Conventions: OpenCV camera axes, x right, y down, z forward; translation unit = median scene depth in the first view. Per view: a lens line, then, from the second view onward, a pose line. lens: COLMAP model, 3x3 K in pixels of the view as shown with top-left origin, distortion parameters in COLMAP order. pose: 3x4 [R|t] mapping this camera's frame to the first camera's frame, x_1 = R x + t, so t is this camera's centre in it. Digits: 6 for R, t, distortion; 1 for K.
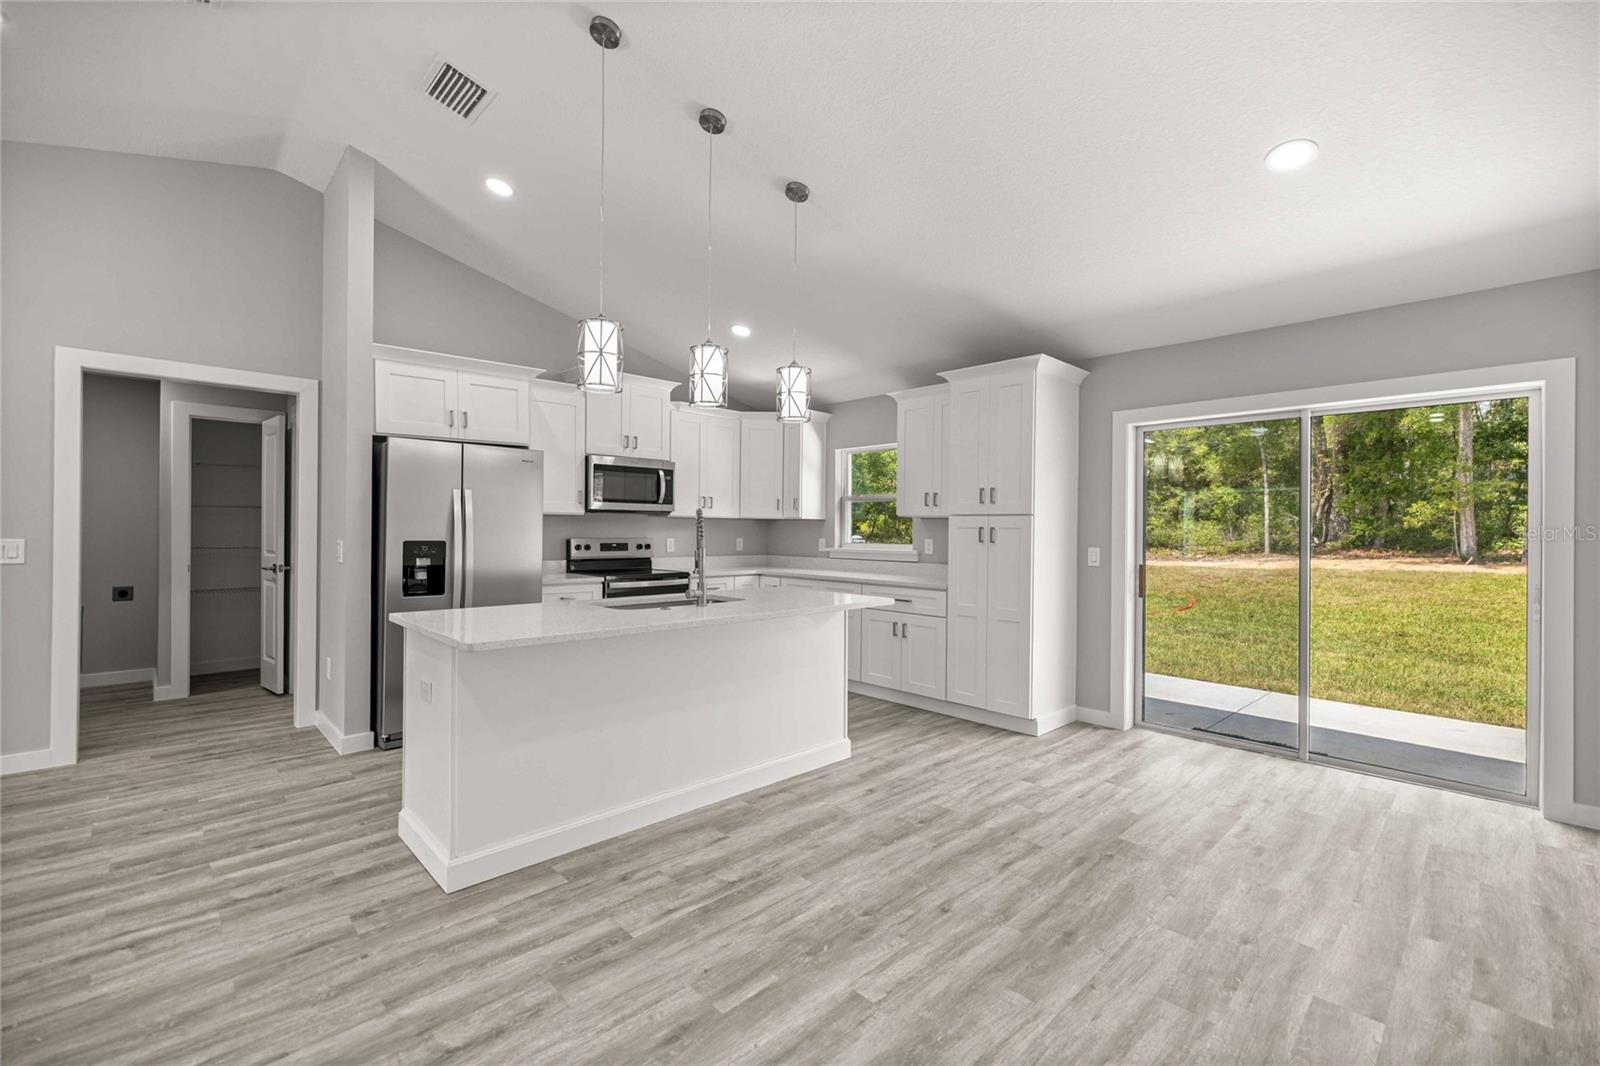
lens RADIAL K [[676.4, 0, 795.5], [0, 676.4, 528.8], [0, 0, 1]] dist [0.002303, -0.000609]
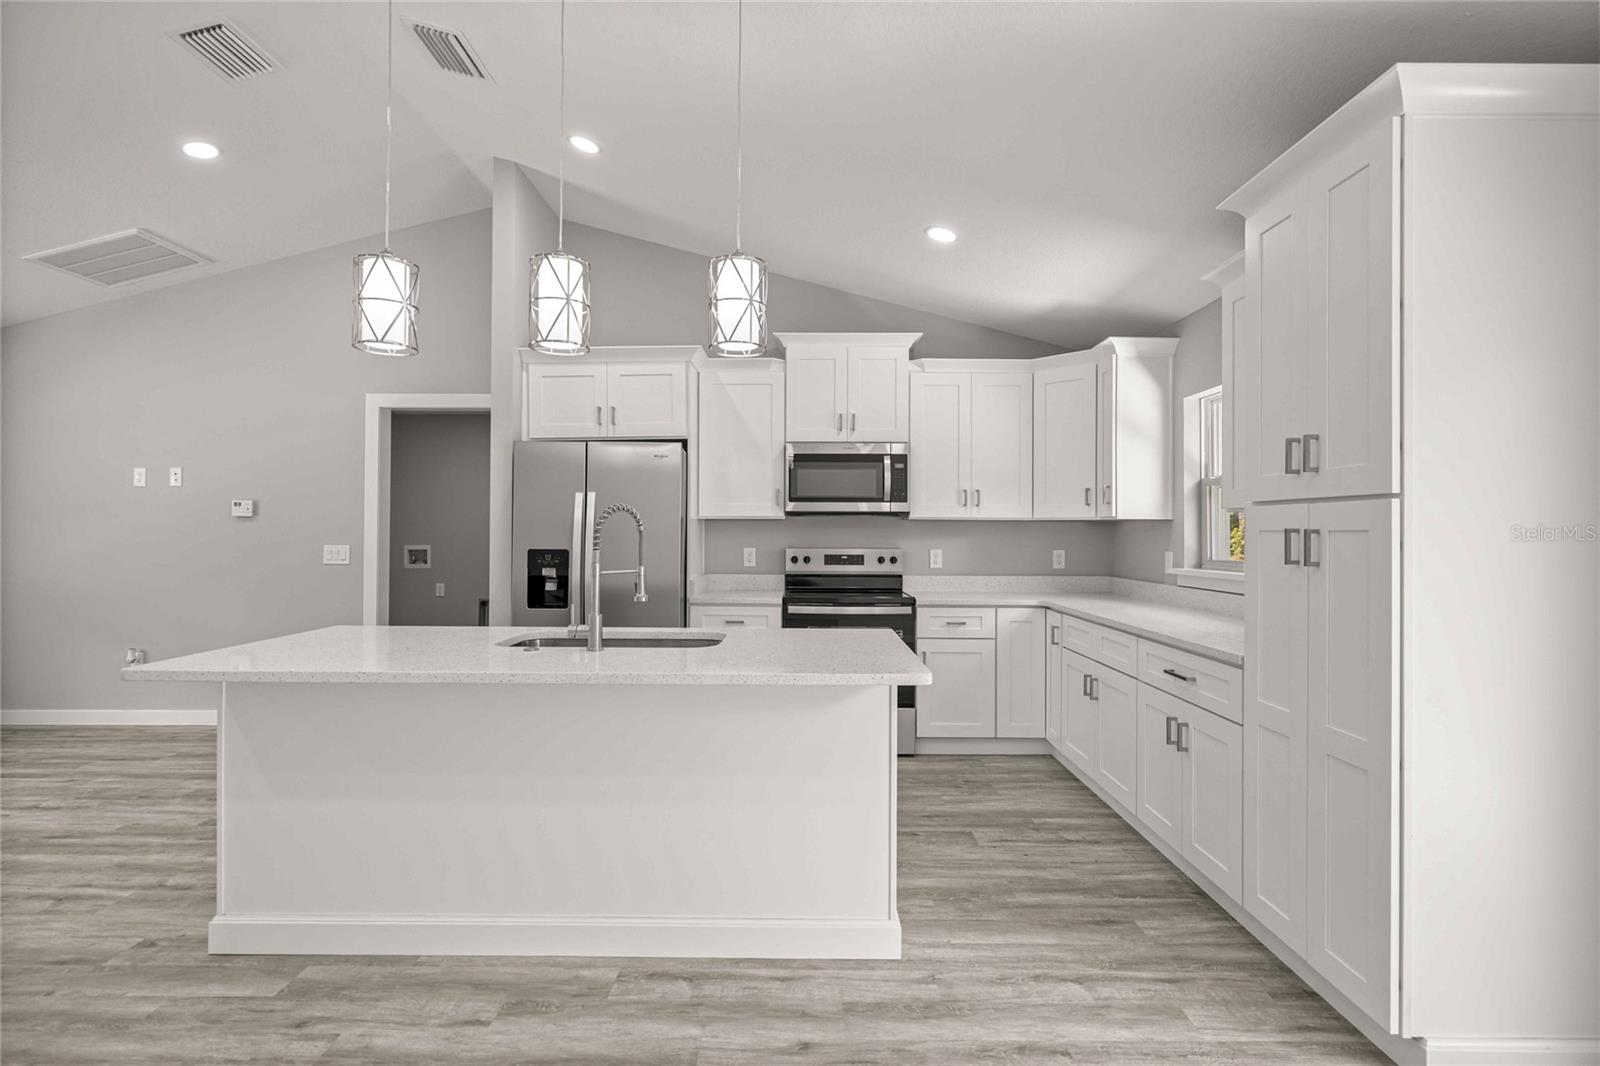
lens RADIAL K [[757.8, 0, 806.8], [0, 757.8, 524.5], [0, 0, 1]] dist [0.000813, -0.000395]
pose [[0.720584, -0.014311, -0.693220, 0.431559], [0.001793, 0.999822, -0.018776, 0.003770], [0.693366, 0.012287, 0.720481, 0.490880]]
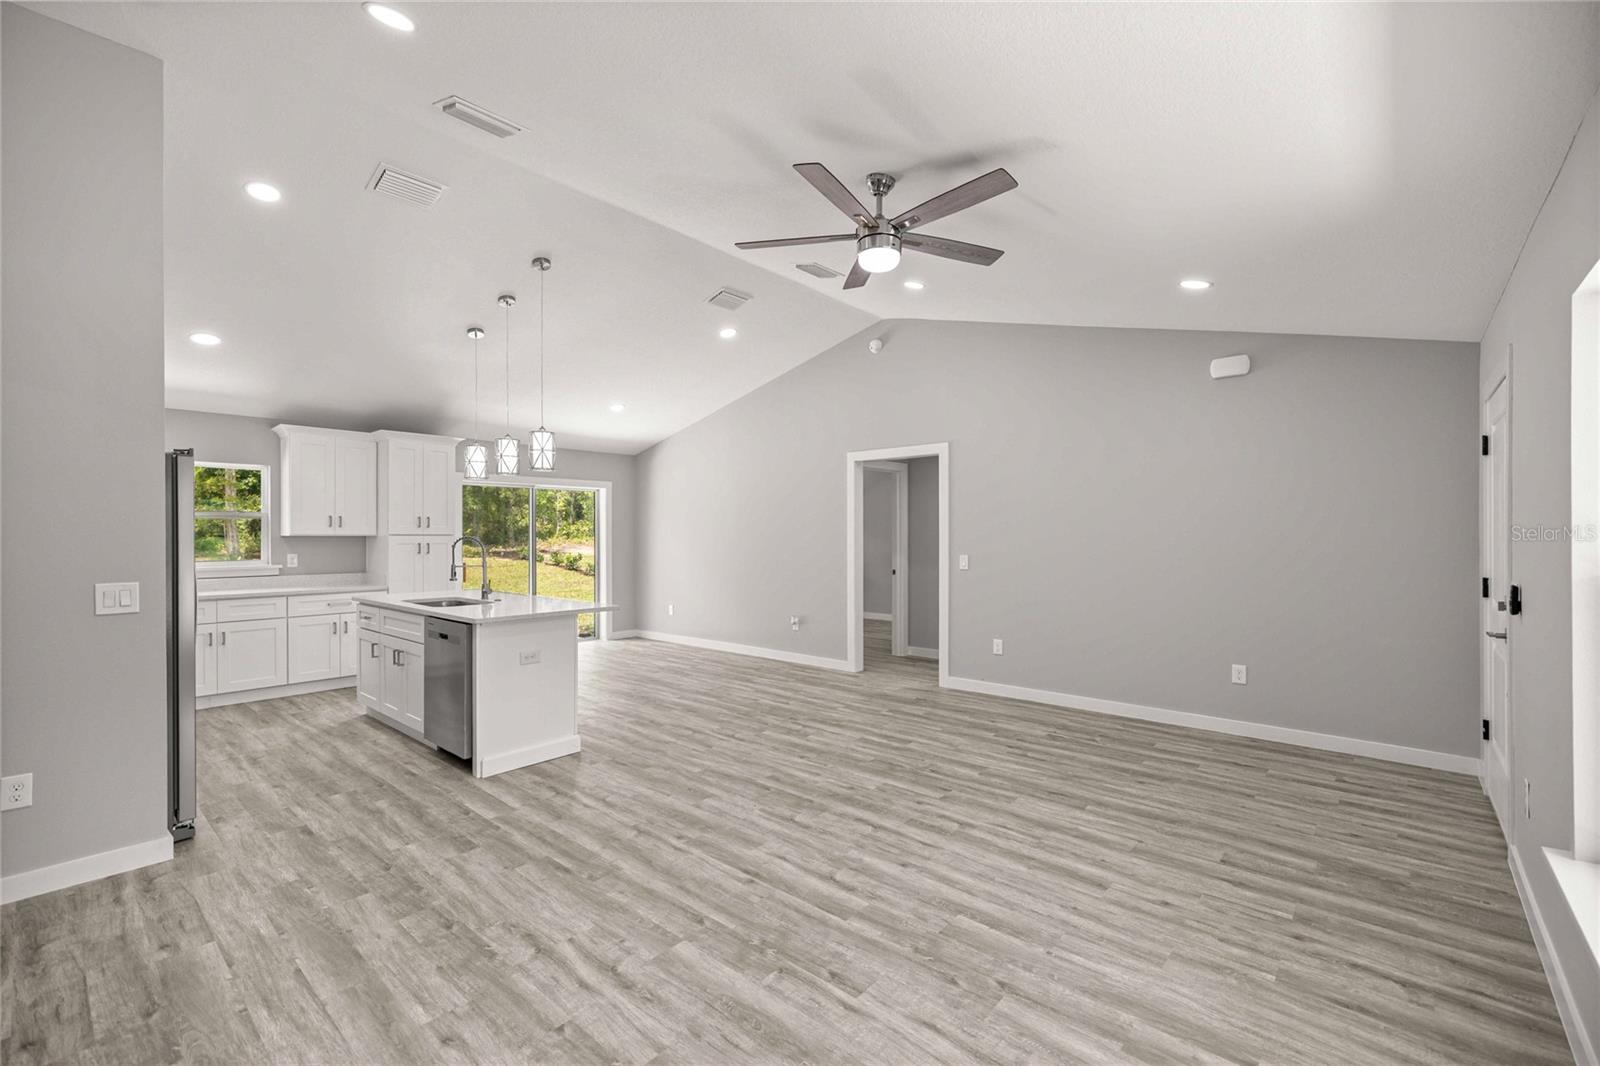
lens RADIAL K [[676.4, 0, 808.3], [0, 676.4, 531.0], [0, 0, 1]] dist [0.002303, -0.000609]
pose [[-0.101419, -0.004706, 0.994833, -1.427380], [0.001871, 0.999986, 0.004922, -0.038592], [-0.994842, 0.002360, -0.101409, 0.339992]]
